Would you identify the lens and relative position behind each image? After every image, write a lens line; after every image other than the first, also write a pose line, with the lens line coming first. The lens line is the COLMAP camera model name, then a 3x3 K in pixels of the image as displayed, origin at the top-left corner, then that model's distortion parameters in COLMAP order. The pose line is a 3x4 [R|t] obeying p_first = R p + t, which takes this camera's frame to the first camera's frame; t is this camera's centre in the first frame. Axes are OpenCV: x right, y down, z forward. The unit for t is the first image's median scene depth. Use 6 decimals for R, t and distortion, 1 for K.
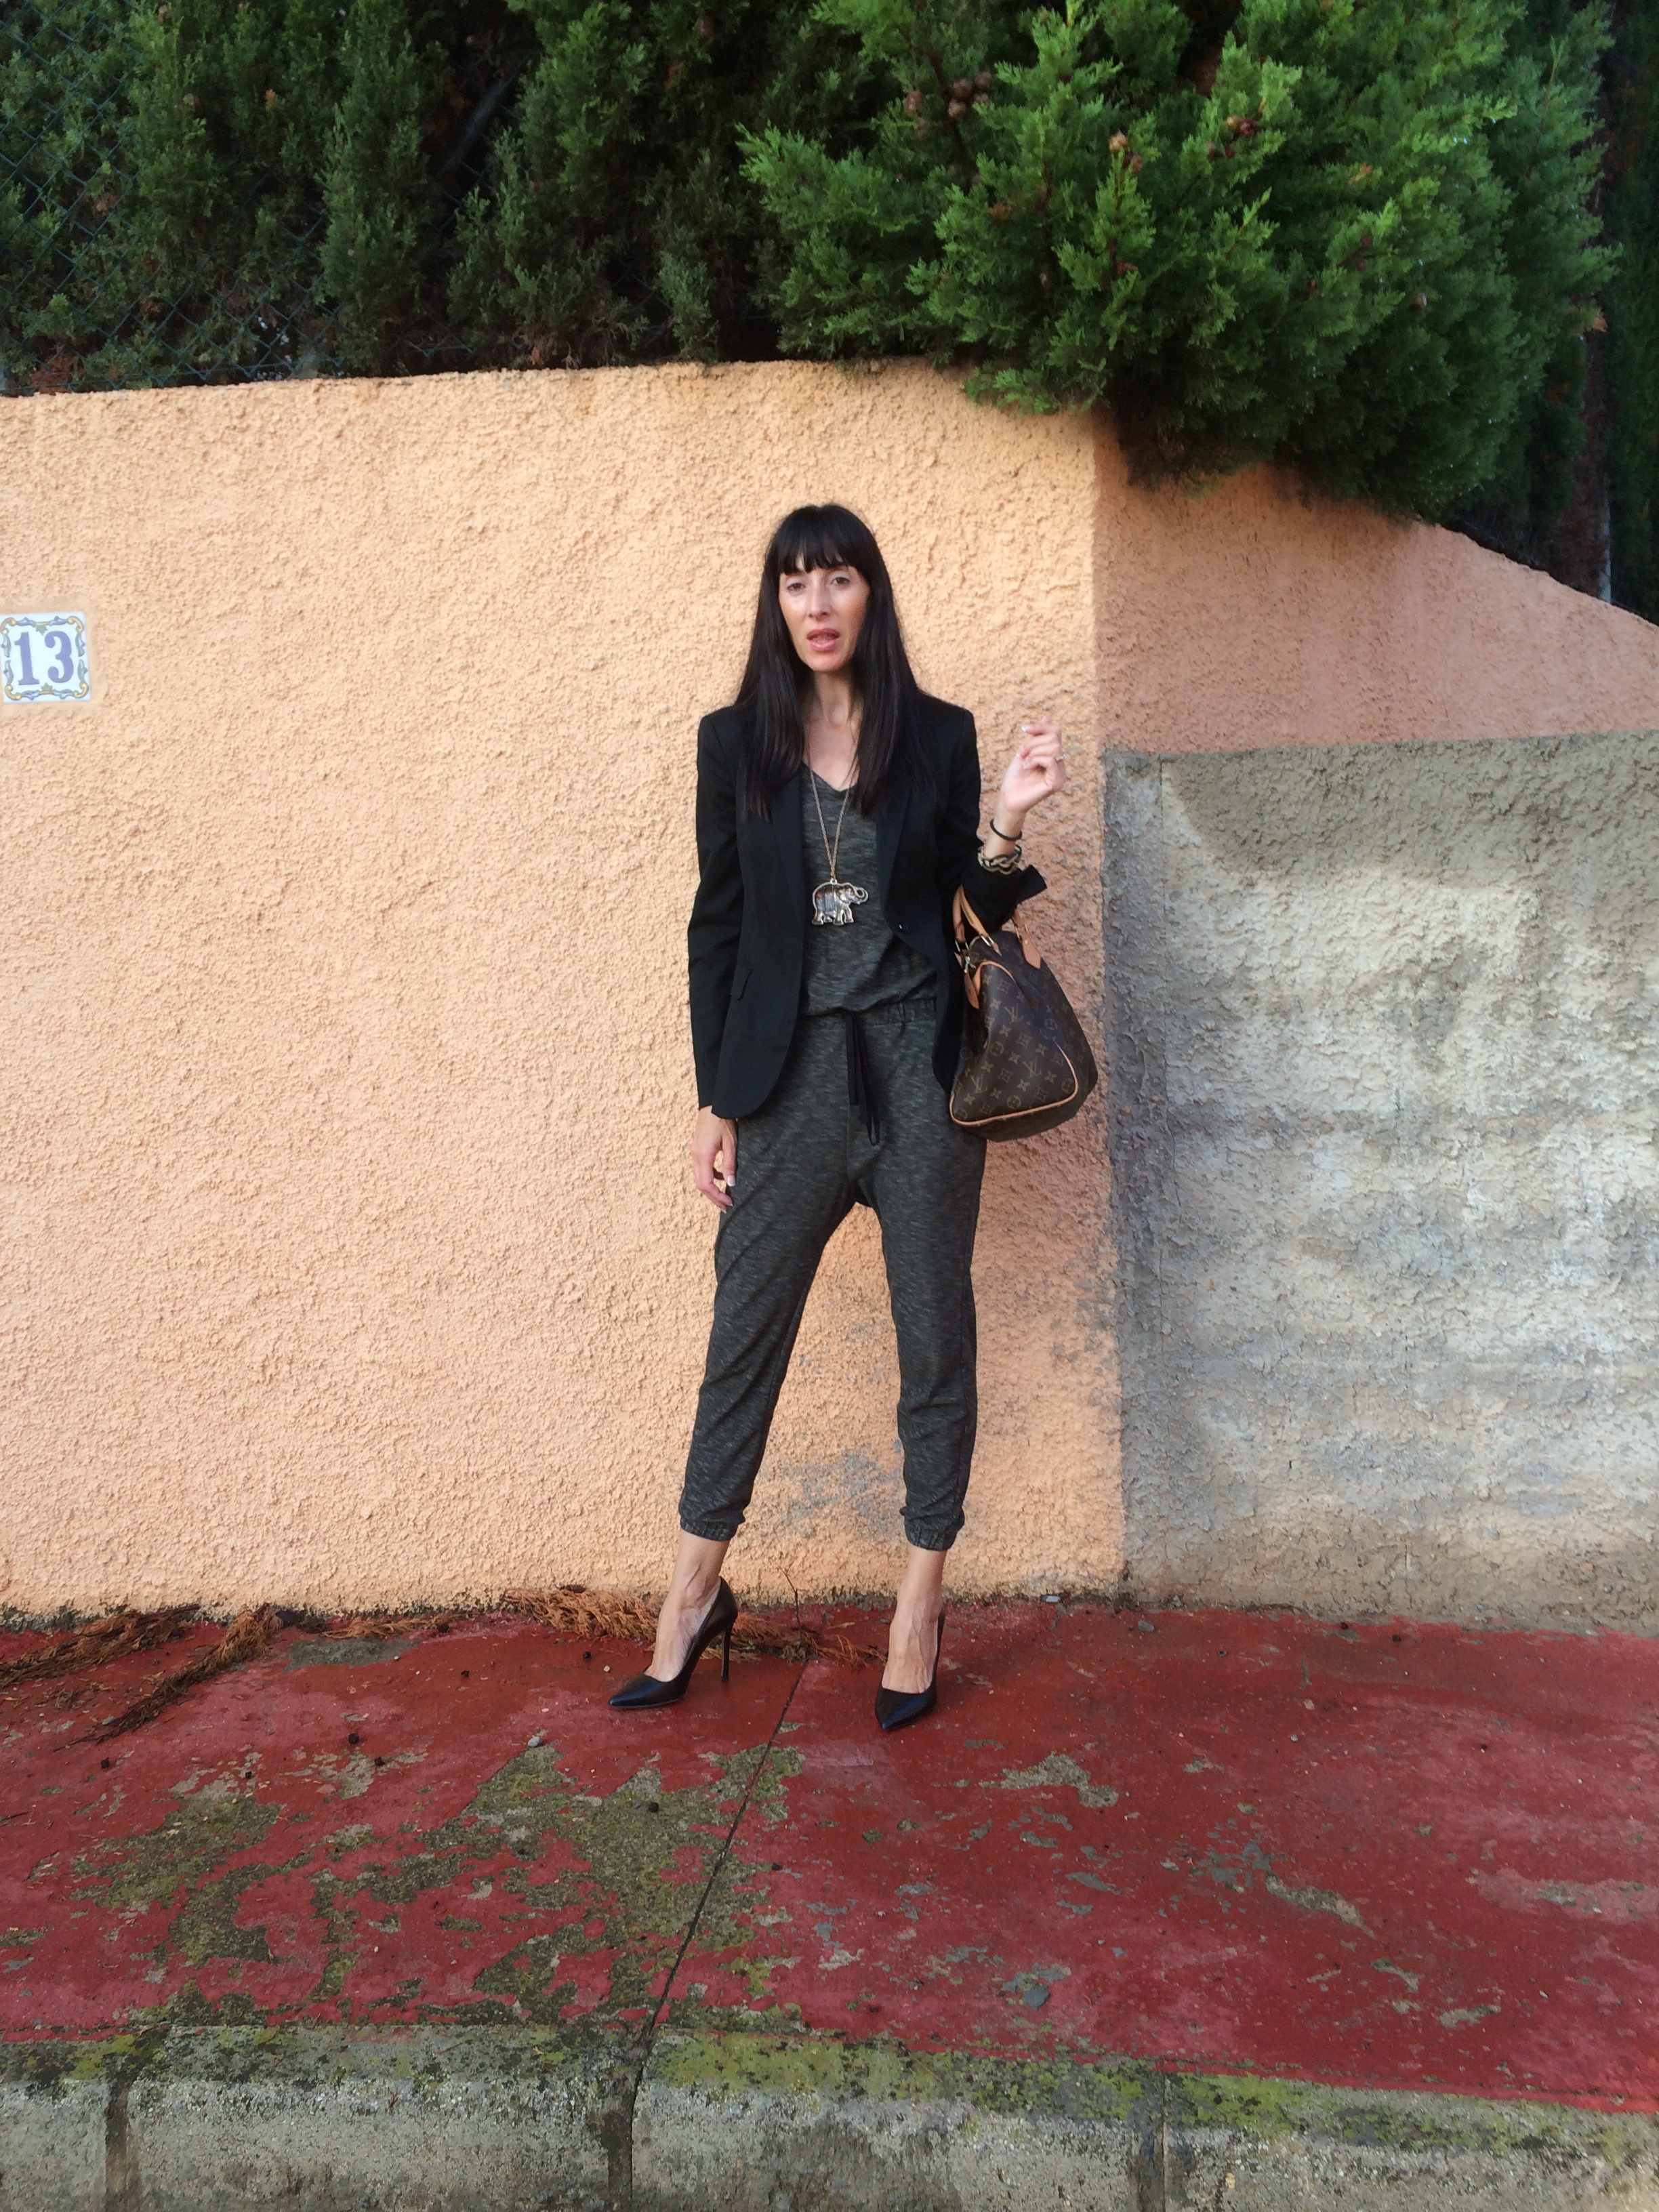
lens RADIAL K [[1821.1, 0, 829.5], [0, 1821.1, 1106.0], [0, 0, 1]] dist [0.107219, -0.135986]
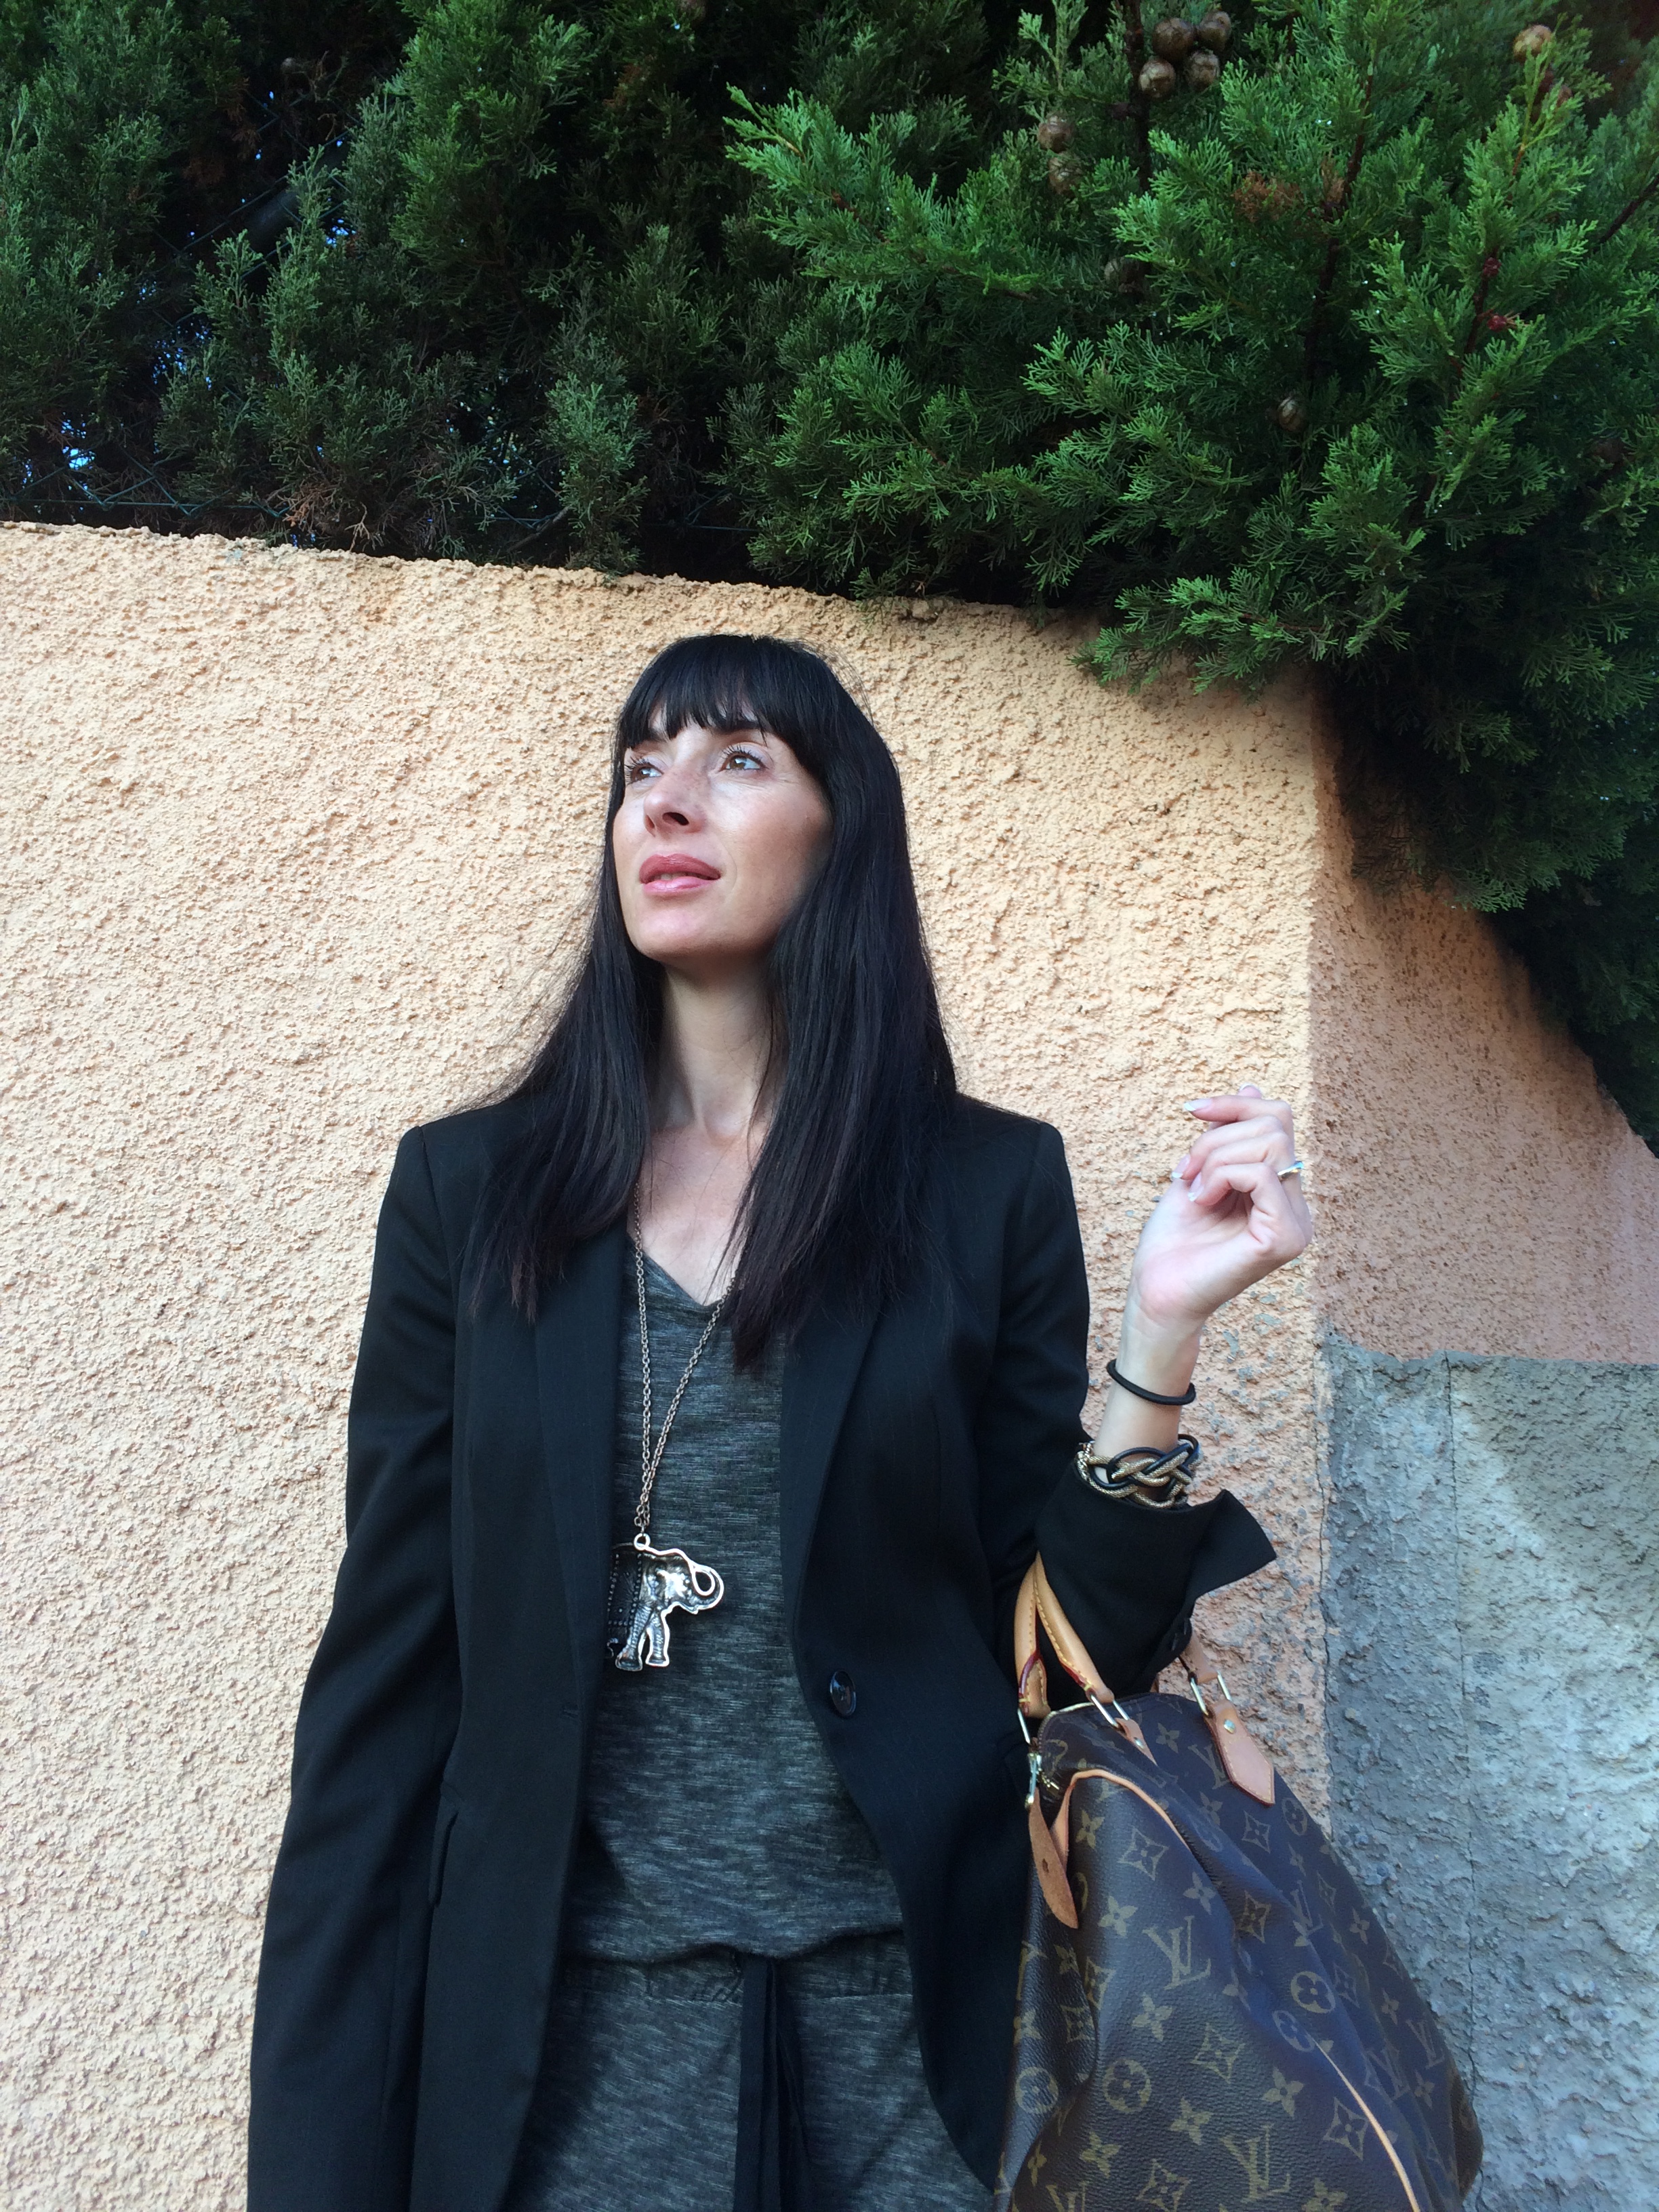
lens RADIAL K [[1821.1, 0, 829.5], [0, 1821.1, 1106.0], [0, 0, 1]] dist [0.107219, -0.135986]
pose [[0.989690, 0.123867, 0.071902, -0.022442], [-0.084818, 0.911421, -0.402638, -0.042556], [-0.115407, 0.392388, 0.912531, 0.551409]]
